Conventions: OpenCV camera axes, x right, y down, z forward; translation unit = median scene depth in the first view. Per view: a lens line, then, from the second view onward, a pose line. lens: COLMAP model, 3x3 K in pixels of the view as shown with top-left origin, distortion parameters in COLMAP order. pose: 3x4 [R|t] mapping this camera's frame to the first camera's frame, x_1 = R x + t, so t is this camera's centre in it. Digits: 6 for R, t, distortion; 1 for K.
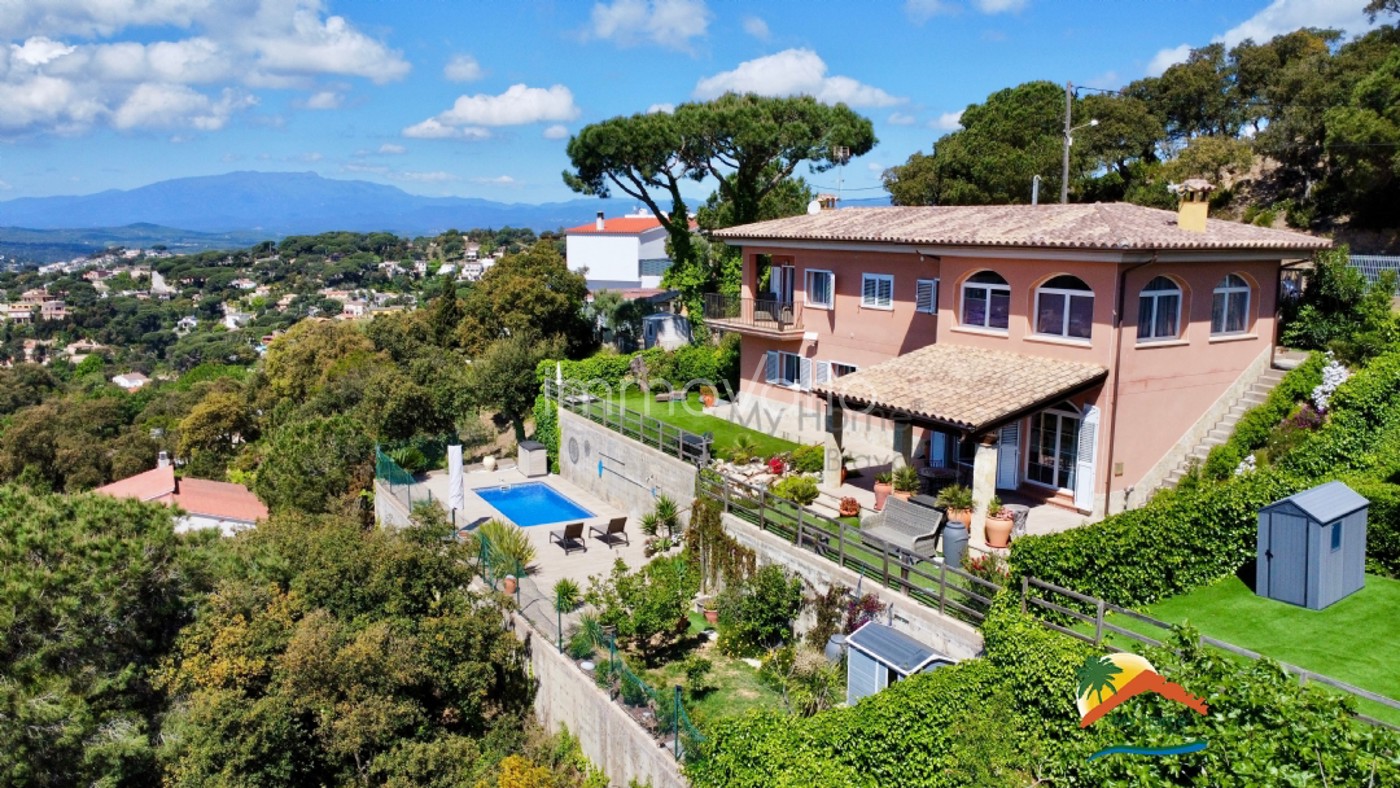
lens RADIAL K [[1069.7, 0, 700.0], [0, 1069.7, 394.0], [0, 0, 1]] dist [0.006619, 0.000576]
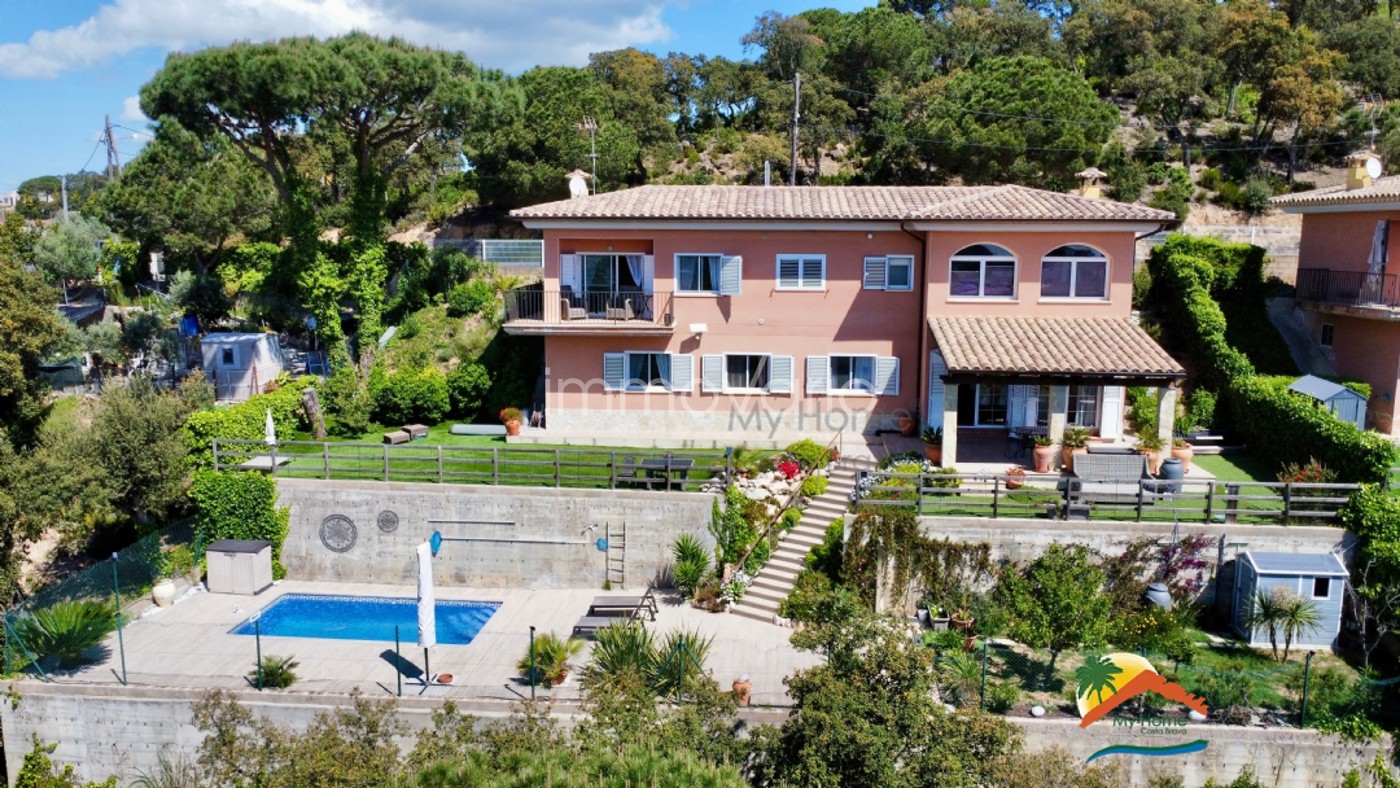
lens RADIAL K [[1069.7, 0, 700.0], [0, 1069.7, 394.0], [0, 0, 1]] dist [0.006619, 0.000576]
pose [[0.550536, -0.131326, 0.824417, -0.760242], [0.129934, 0.988994, 0.070773, -0.074422], [-0.824638, 0.068157, 0.561540, 0.598691]]
